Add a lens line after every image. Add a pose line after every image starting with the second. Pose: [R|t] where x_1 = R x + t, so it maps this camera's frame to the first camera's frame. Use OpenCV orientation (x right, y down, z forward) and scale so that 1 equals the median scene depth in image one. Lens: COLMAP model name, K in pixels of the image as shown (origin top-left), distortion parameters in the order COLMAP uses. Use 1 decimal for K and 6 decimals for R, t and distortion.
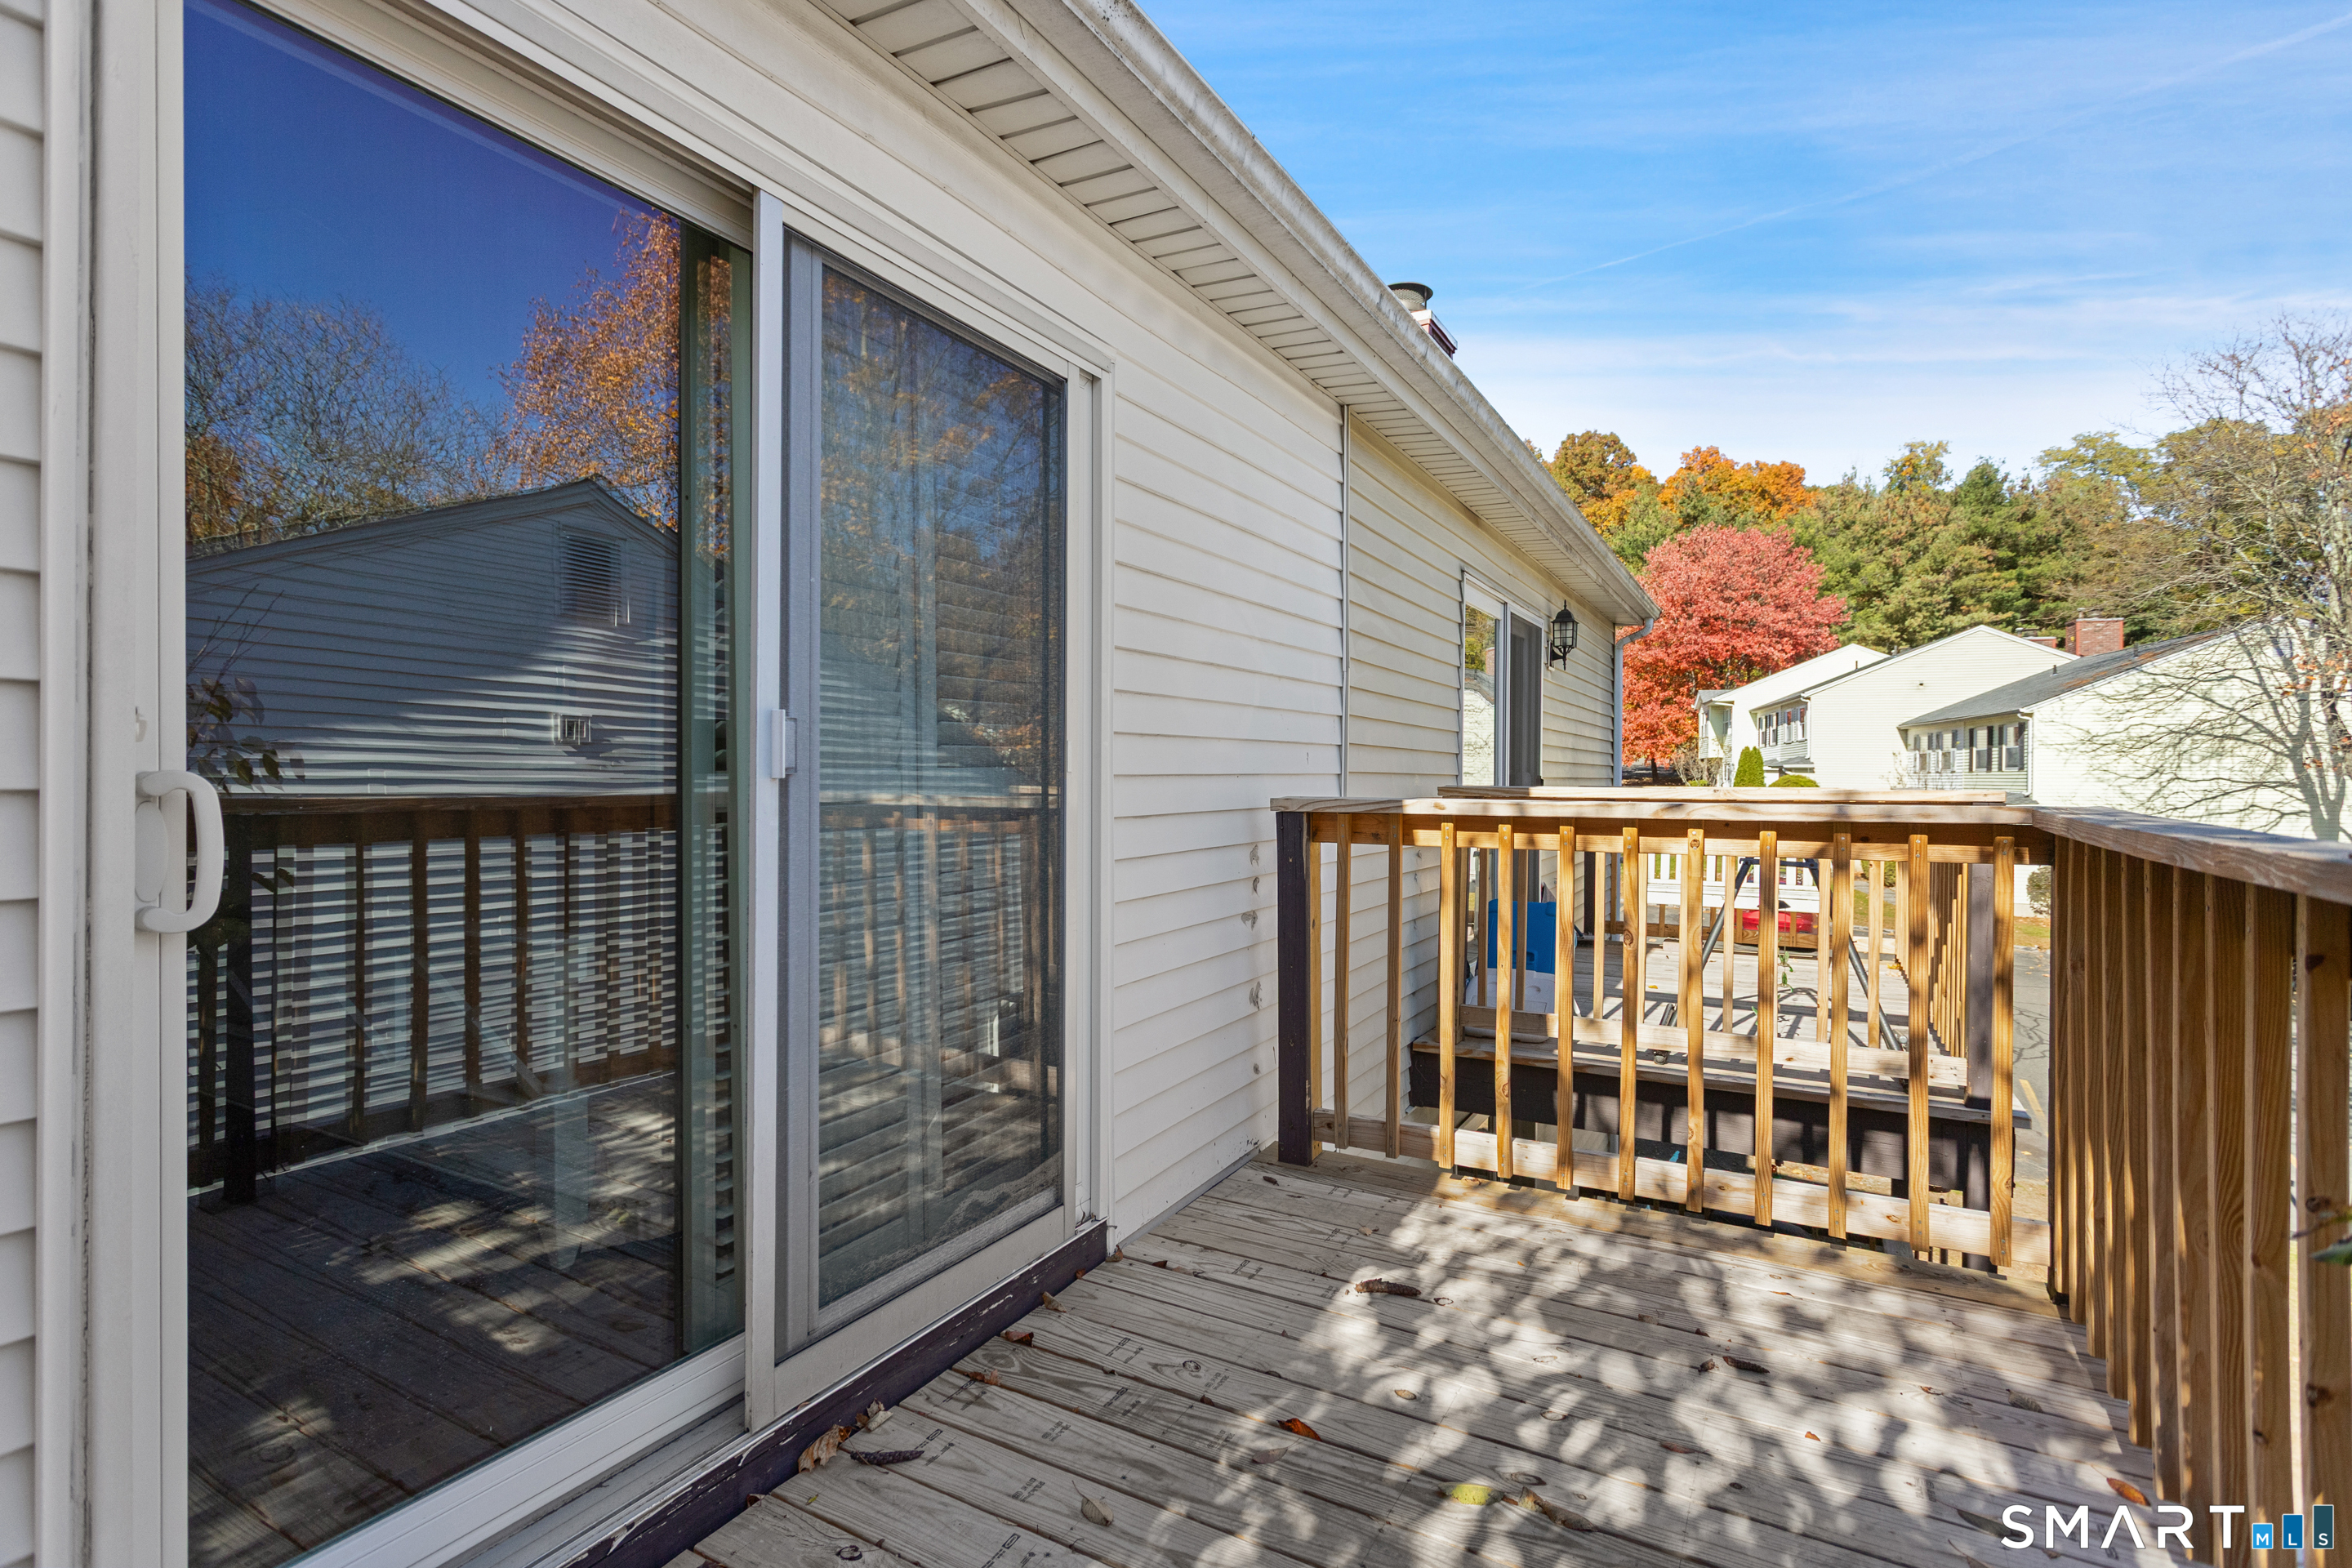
lens RADIAL K [[1118.5, 0, 1172.0], [0, 1118.5, 779.4], [0, 0, 1]] dist [-0.000378, 0.001139]
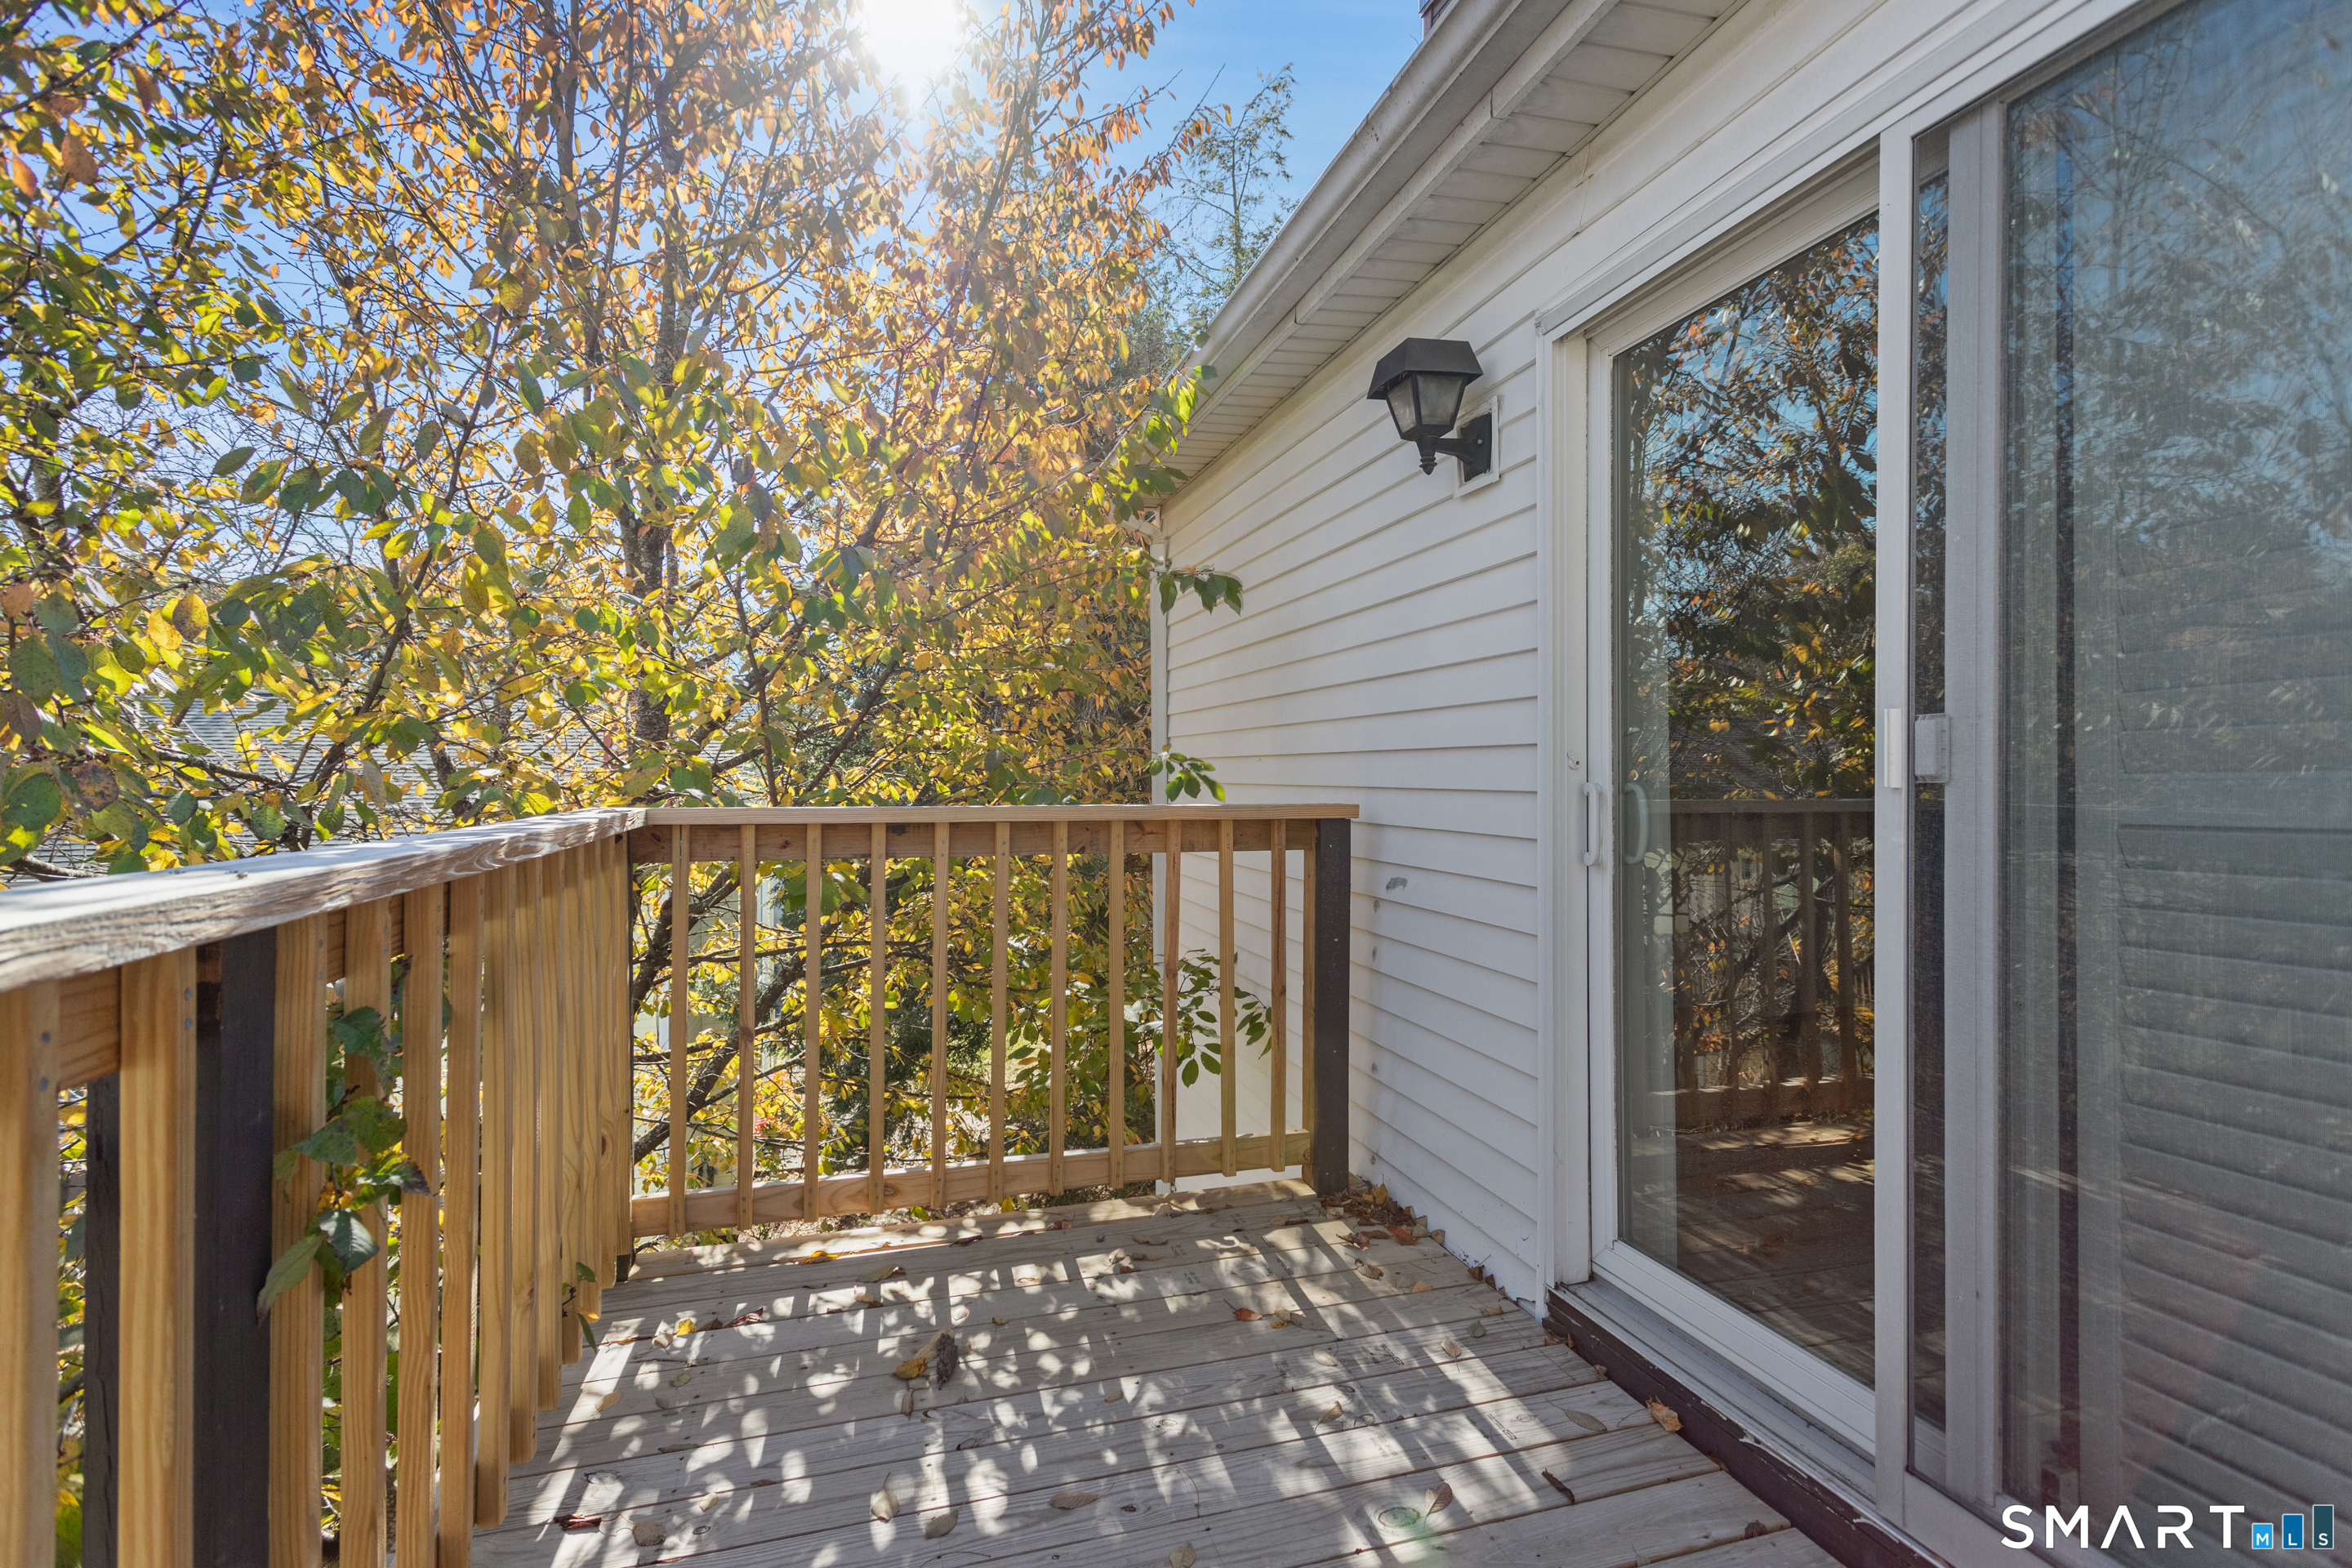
lens RADIAL K [[1118.6, 0, 1176.0], [0, 1118.6, 784.0], [0, 0, 1]] dist [0.002989, 0.001291]
pose [[-0.699667, -0.006169, -0.714442, 0.745195], [-0.003414, 0.999980, -0.005291, 0.003567], [0.714461, -0.001263, -0.699675, 1.361976]]
